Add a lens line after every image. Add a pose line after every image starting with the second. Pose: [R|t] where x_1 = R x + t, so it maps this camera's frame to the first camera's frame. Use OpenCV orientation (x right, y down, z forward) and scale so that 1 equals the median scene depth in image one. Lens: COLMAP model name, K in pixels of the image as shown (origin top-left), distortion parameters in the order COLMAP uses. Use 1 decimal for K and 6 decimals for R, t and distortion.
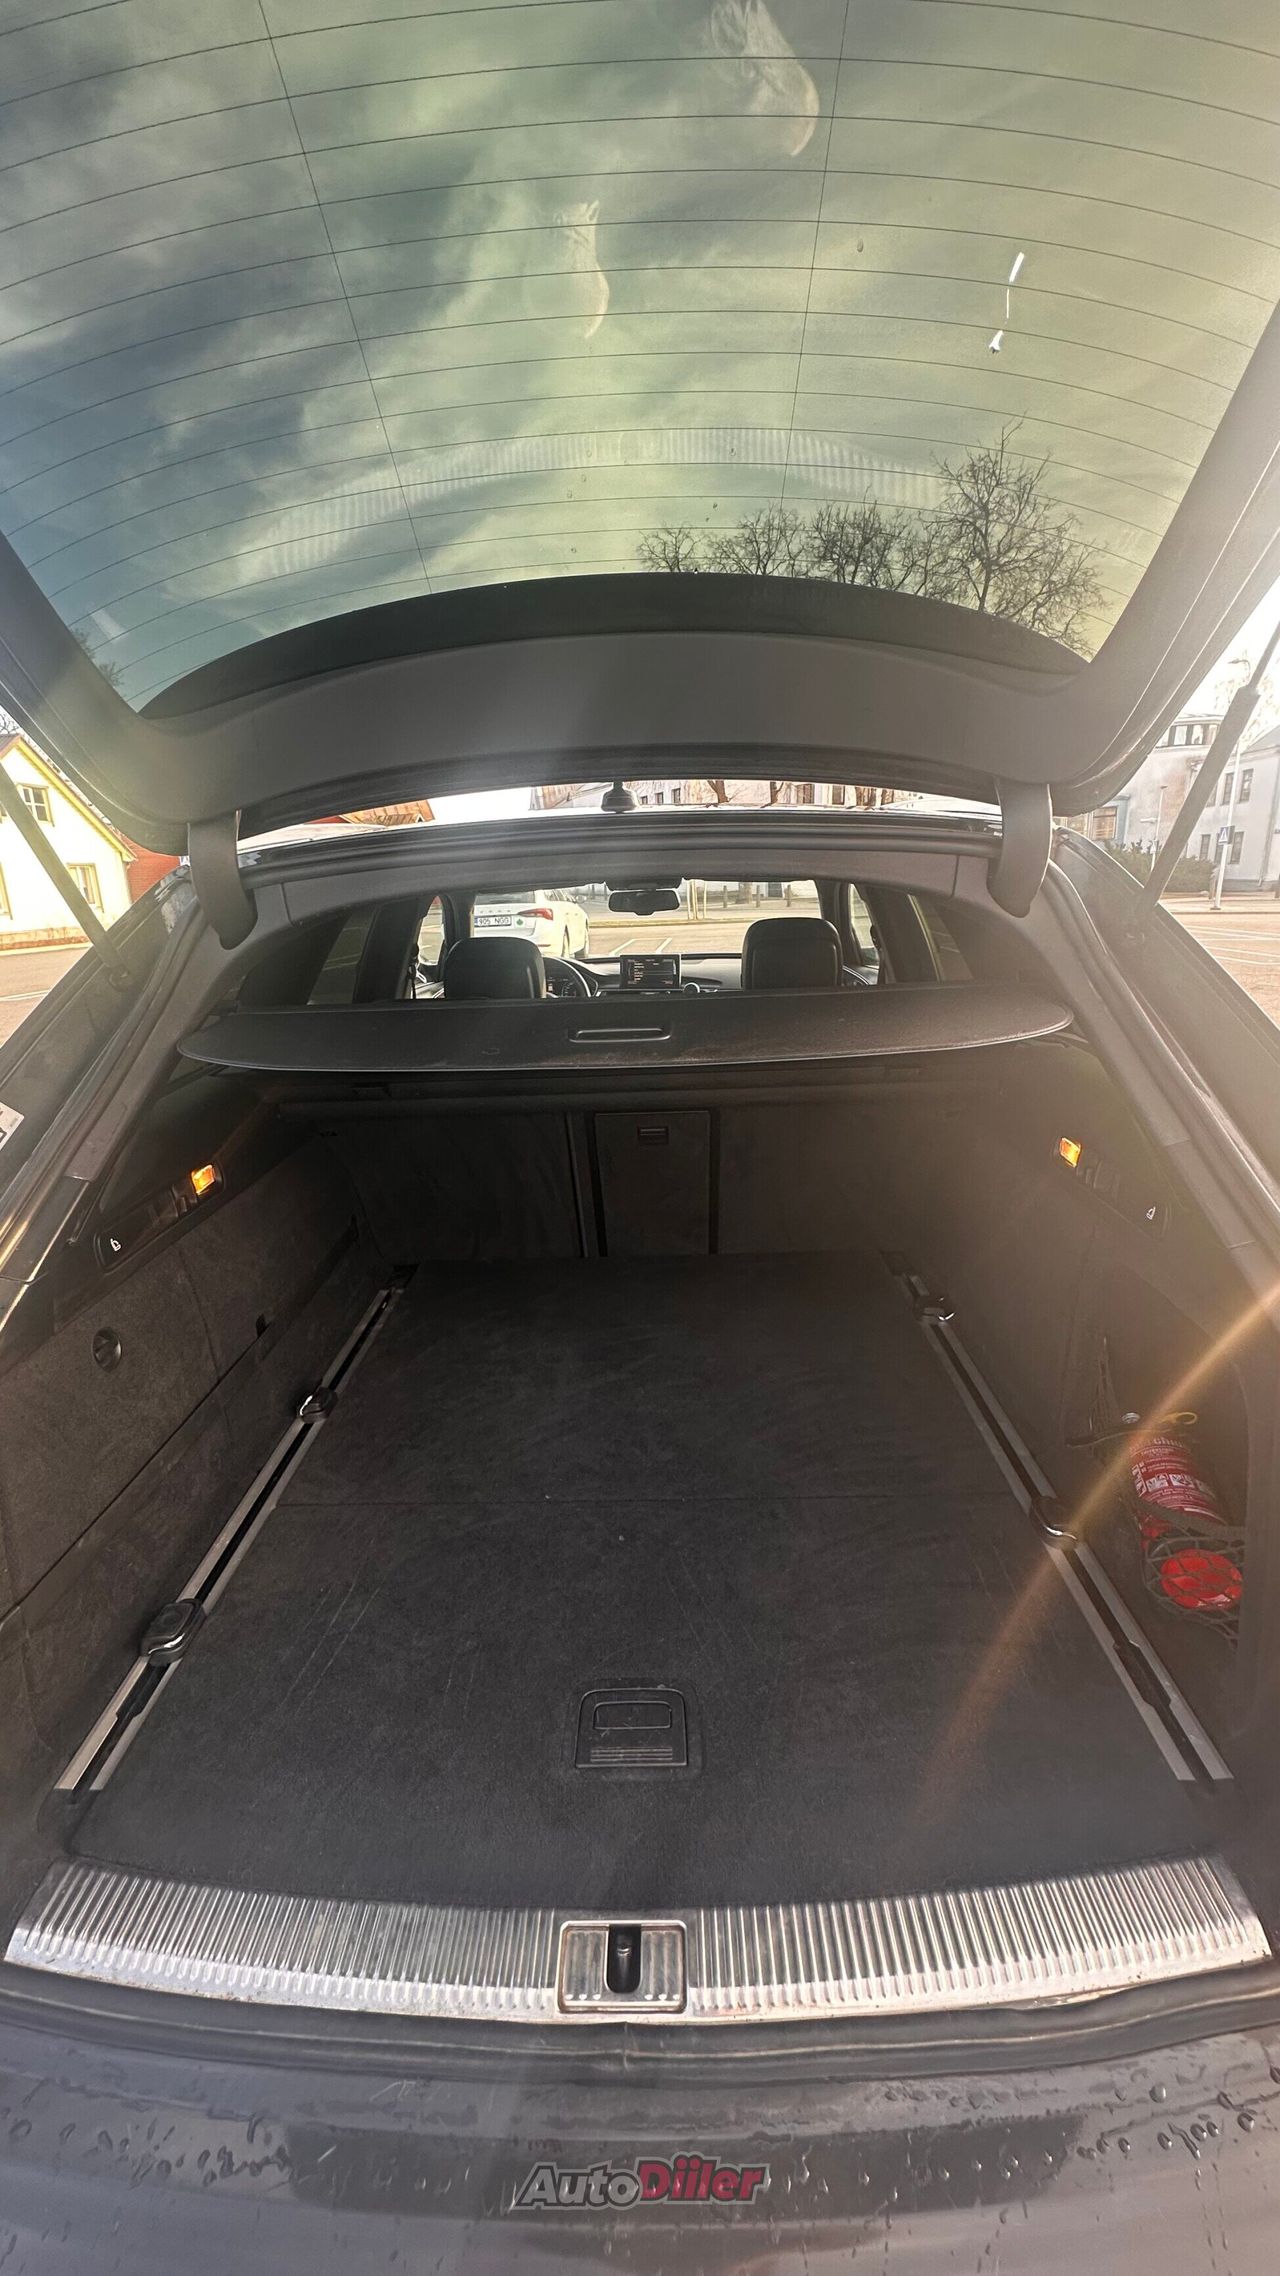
lens RADIAL K [[923.5, 0, 640.7], [0, 923.5, 1131.5], [0, 0, 1]] dist [0.000169, 0.000047]
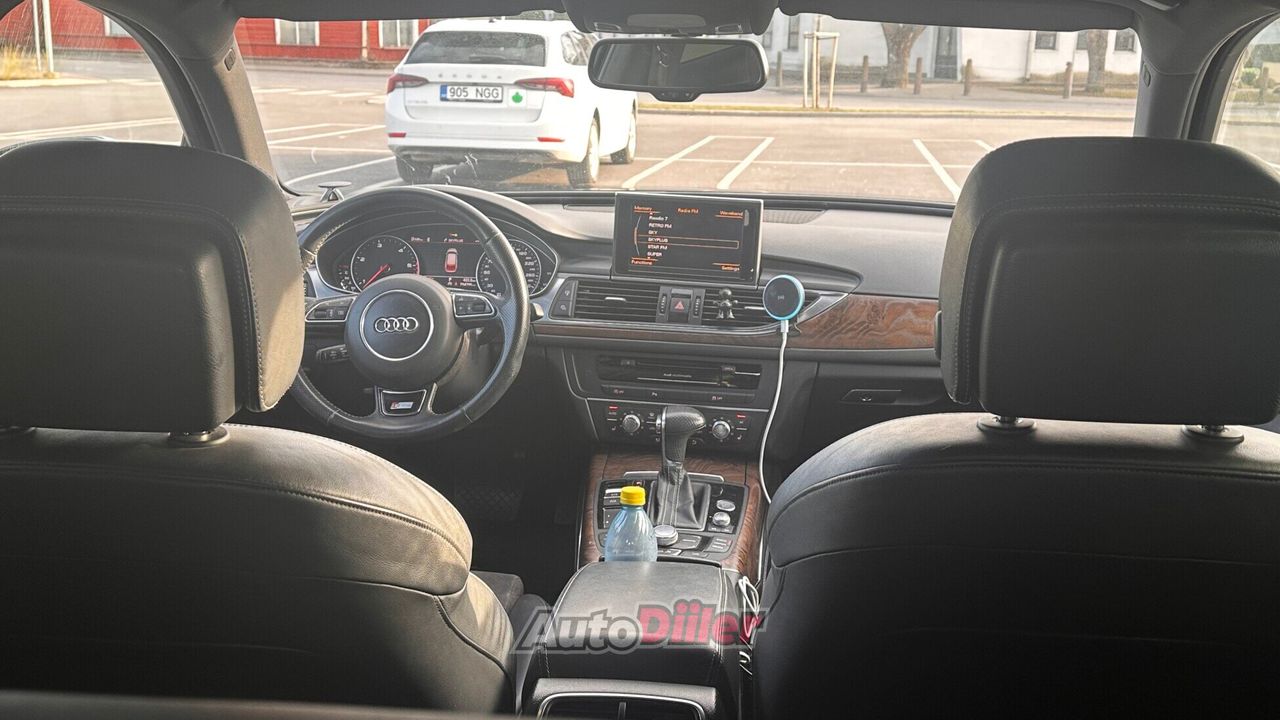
lens RADIAL K [[1400.0, 0, 636.4], [0, 1400.0, 365.4], [0, 0, 1]] dist [0.187973, -0.380594]
pose [[0.996188, 0.067841, -0.054844, 0.024172], [-0.070006, 0.996801, -0.038560, -0.084066], [0.052053, 0.042252, 0.997750, 0.349530]]
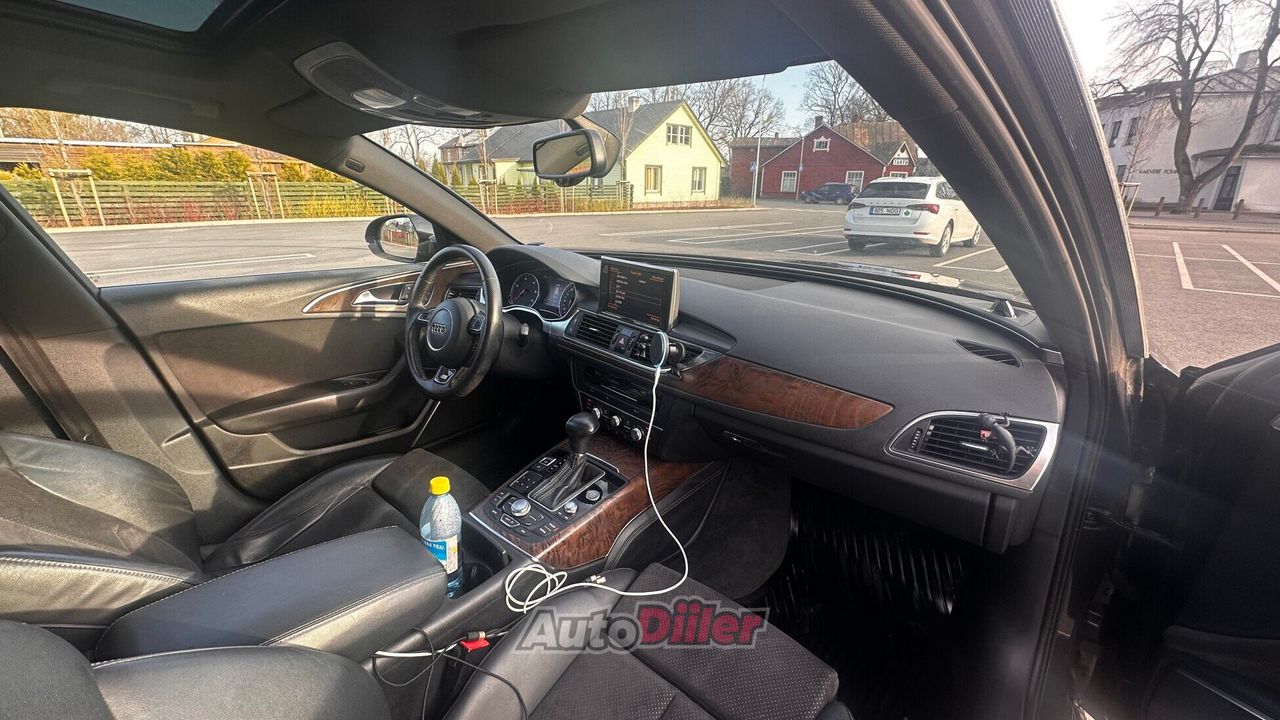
lens RADIAL K [[507.2, 0, 638.5], [0, 507.2, 362.3], [0, 0, 1]] dist [-0.001471, 0.000192]
pose [[0.765145, 0.245883, -0.595059, 0.191669], [-0.201338, 0.969232, 0.141607, -0.163225], [0.611569, 0.011458, 0.791108, 0.698391]]
